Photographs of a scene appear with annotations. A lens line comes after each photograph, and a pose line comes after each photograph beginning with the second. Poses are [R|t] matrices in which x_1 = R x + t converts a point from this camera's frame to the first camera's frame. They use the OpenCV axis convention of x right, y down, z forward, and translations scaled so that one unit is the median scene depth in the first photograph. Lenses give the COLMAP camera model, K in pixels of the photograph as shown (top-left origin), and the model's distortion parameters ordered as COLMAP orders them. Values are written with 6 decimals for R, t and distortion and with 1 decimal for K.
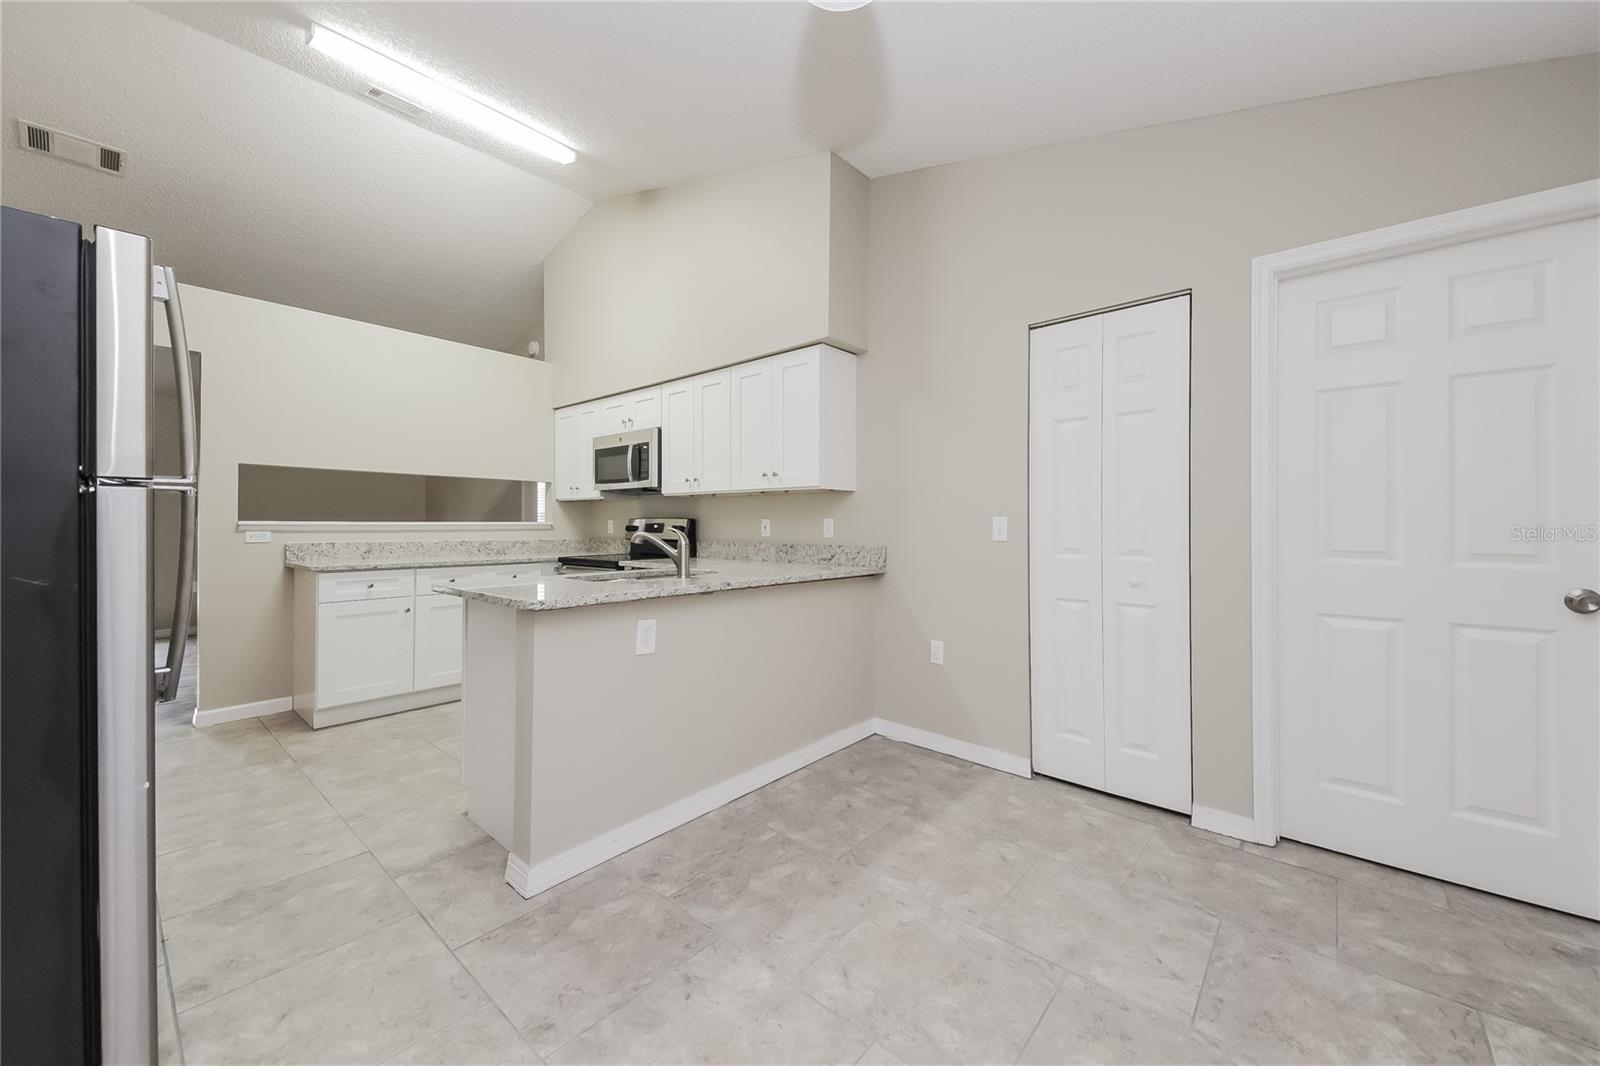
lens RADIAL K [[608.8, 0, 805.9], [0, 608.8, 534.5], [0, 0, 1]] dist [0.024805, 0.000061]
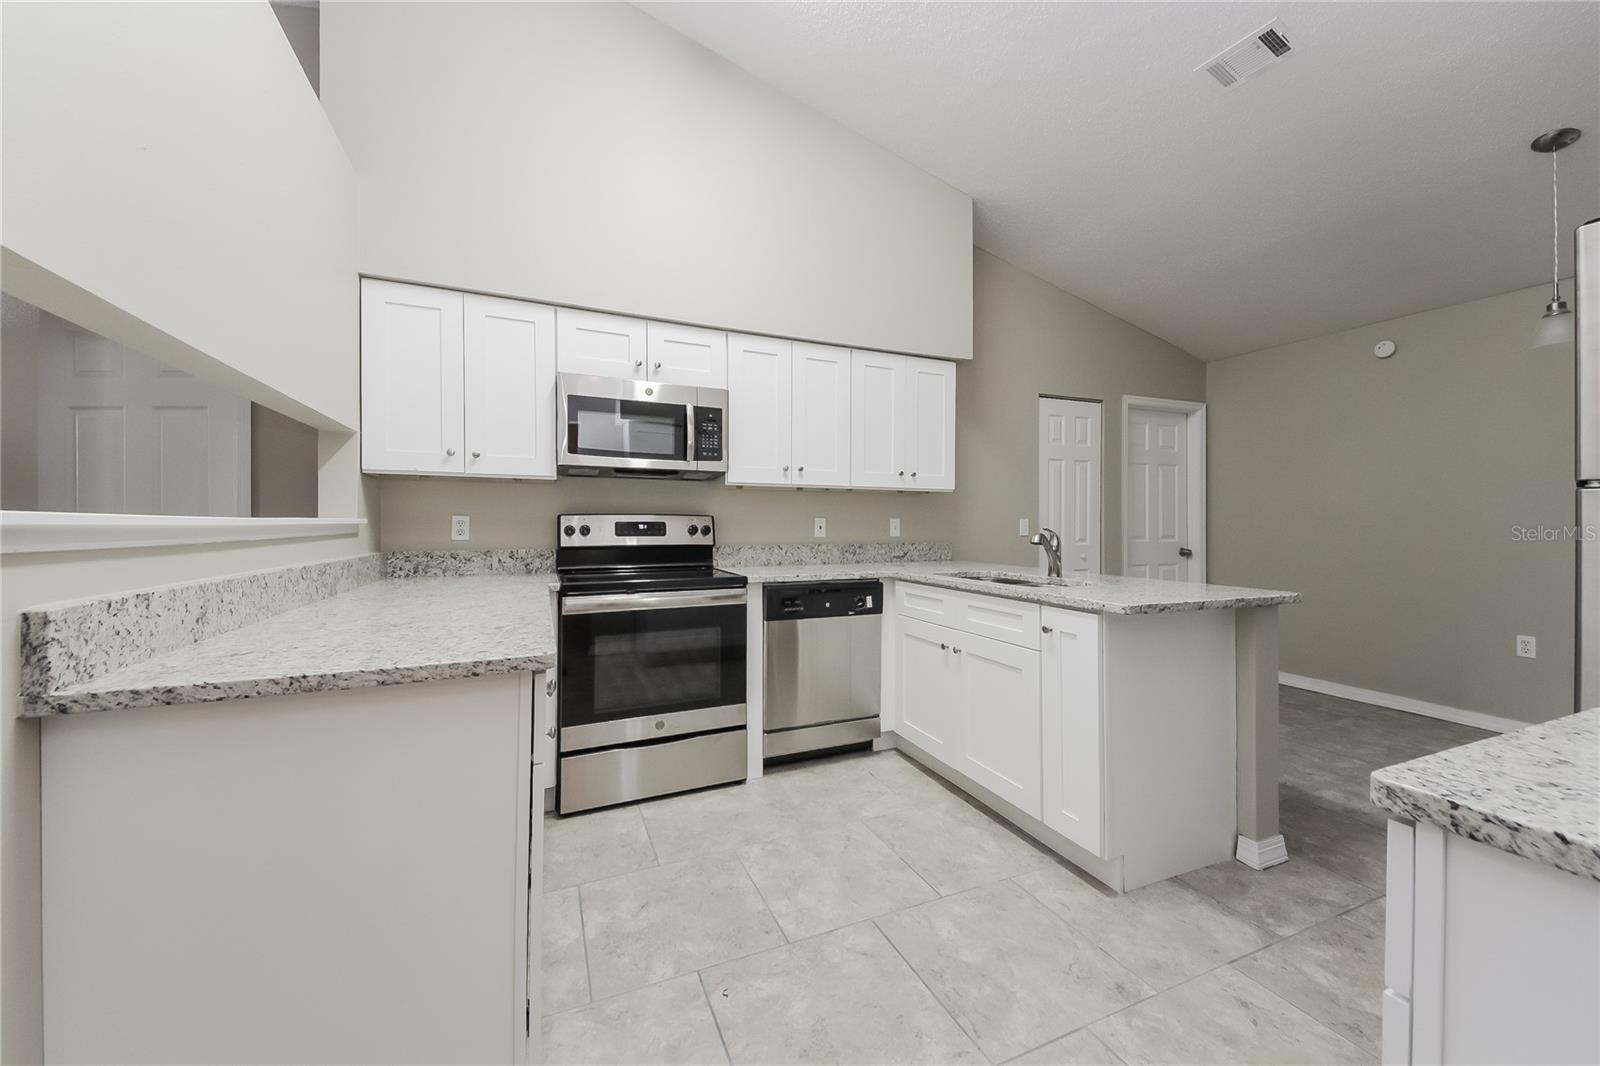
lens RADIAL K [[589.8, 0, 796.1], [0, 589.8, 525.2], [0, 0, 1]] dist [-0.000485, -0.000243]
pose [[0.445815, -0.001634, 0.895124, -0.875782], [0.014011, 0.999889, -0.005153, -0.010484], [-0.895015, 0.014839, 0.445788, 0.637998]]
